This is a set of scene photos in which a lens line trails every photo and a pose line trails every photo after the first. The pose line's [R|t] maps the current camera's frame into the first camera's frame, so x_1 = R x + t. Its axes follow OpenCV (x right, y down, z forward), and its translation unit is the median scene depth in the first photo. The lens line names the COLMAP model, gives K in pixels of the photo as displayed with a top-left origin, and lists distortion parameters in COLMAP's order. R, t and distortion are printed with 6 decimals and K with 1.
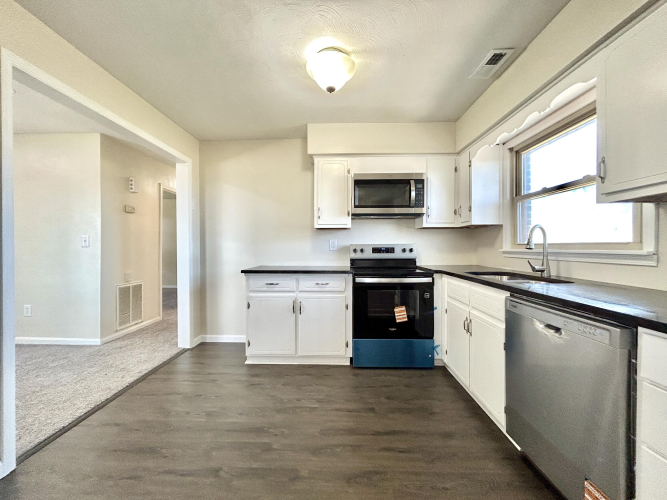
lens RADIAL K [[267.3, 0, 326.9], [0, 267.3, 247.2], [0, 0, 1]] dist [-0.002485, -0.000582]
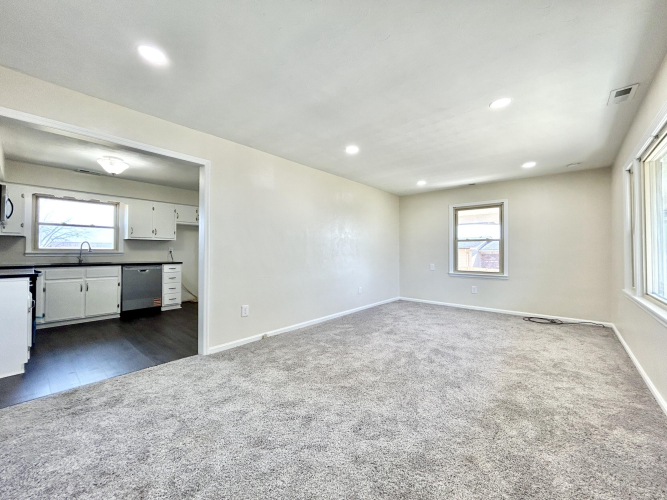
lens RADIAL K [[267.3, 0, 330.3], [0, 267.3, 247.6], [0, 0, 1]] dist [-0.002485, -0.000582]
pose [[-0.776364, 0.009522, 0.630213, -1.752855], [0.001619, 0.999913, -0.013114, 0.005314], [-0.630282, -0.009160, -0.776312, 1.054578]]
